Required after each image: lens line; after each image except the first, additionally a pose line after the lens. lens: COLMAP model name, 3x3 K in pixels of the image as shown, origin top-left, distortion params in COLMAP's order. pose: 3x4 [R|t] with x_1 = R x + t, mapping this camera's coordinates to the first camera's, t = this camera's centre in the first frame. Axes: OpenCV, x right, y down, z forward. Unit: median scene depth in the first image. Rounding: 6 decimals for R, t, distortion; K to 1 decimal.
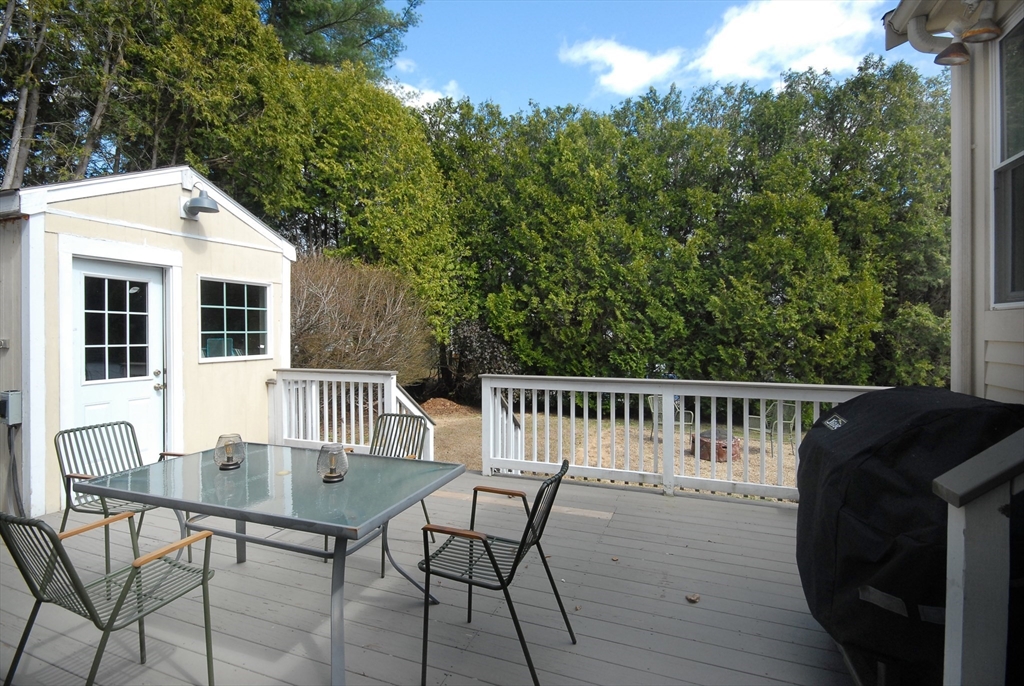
lens RADIAL K [[486.1, 0, 512.0], [0, 486.1, 343.0], [0, 0, 1]] dist [-0.003942, -0.000212]
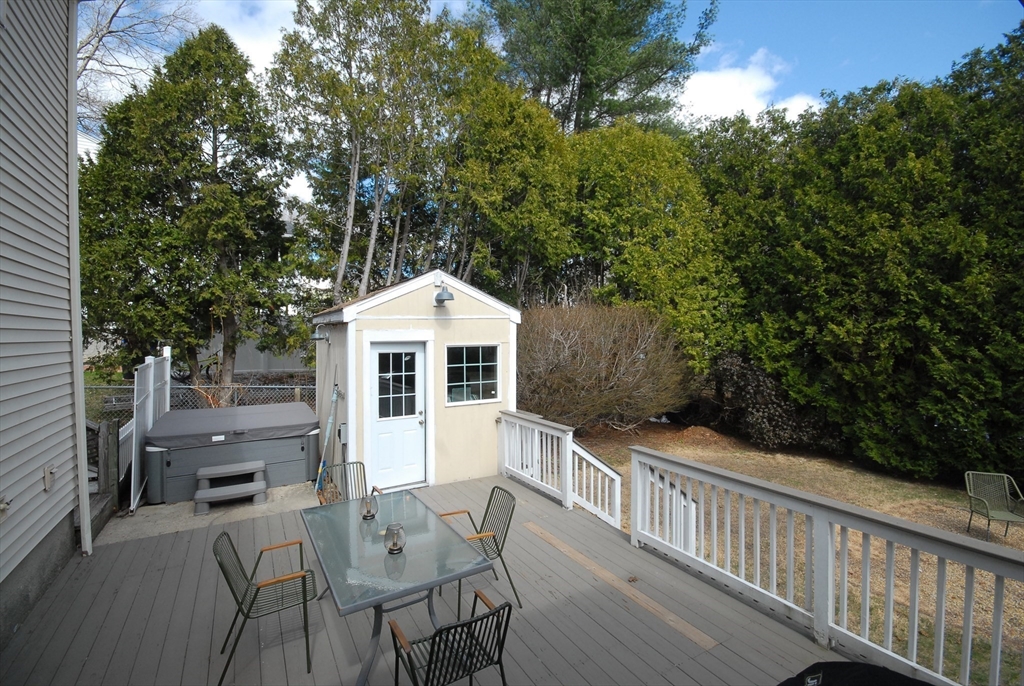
lens RADIAL K [[449.8, 0, 512.0], [0, 449.8, 343.0], [0, 0, 1]] dist [0.002844, 0.000557]
pose [[0.781071, 0.007674, -0.624395, 0.264495], [-0.009484, 0.999955, 0.000427, -0.119766], [0.624370, 0.005588, 0.781109, 0.078436]]
